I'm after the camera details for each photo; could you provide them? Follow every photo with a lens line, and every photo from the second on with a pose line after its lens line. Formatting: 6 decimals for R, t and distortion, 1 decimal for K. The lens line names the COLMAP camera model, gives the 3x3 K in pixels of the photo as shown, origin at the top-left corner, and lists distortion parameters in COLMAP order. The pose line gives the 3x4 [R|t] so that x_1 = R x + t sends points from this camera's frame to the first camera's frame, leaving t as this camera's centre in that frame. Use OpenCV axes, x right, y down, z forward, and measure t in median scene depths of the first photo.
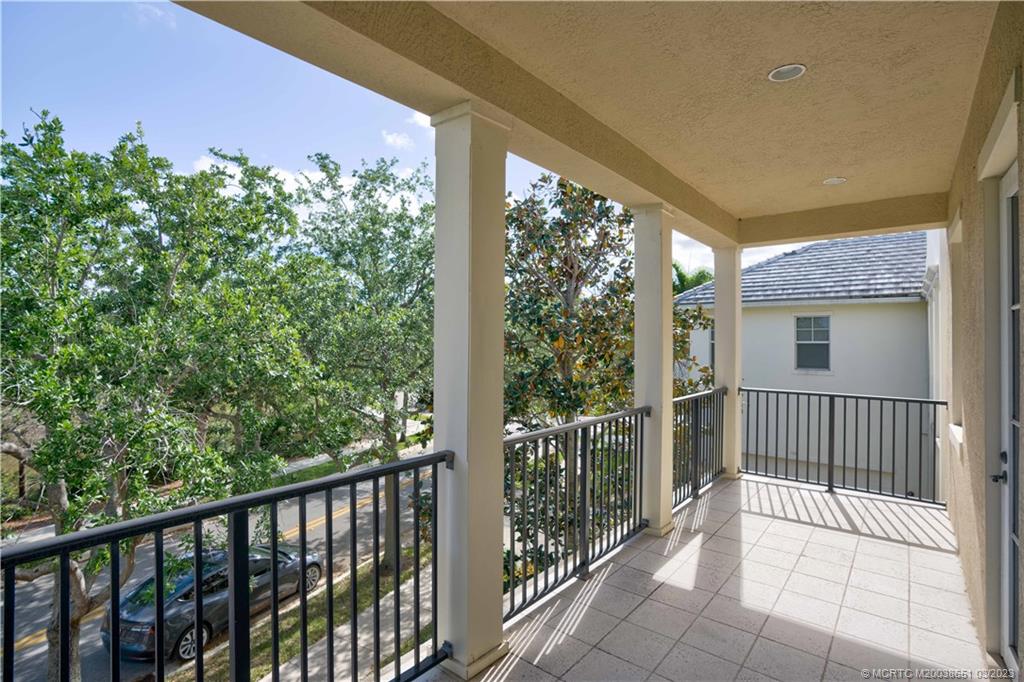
lens RADIAL K [[475.6, 0, 512.0], [0, 475.6, 341.0], [0, 0, 1]] dist [-0.071335, 0.028673]
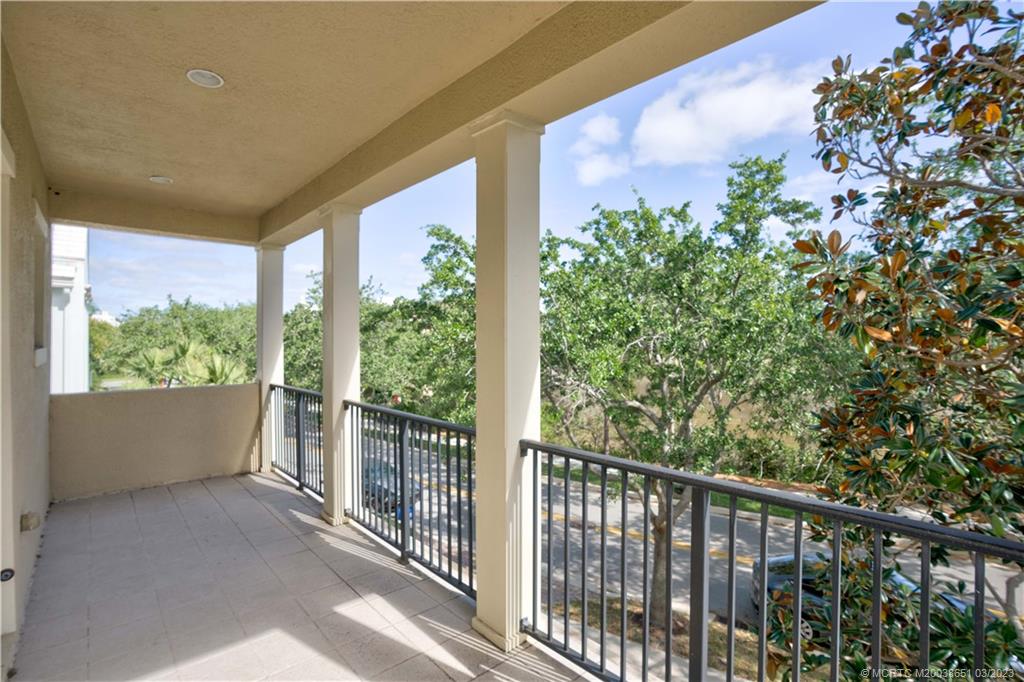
lens RADIAL K [[475.6, 0, 512.0], [0, 475.6, 341.0], [0, 0, 1]] dist [-0.071335, 0.028673]
pose [[-0.114251, 0.001825, -0.993450, 1.201063], [0.006194, 0.999980, 0.001125, 0.012306], [0.993433, -0.006025, -0.114260, 1.401111]]
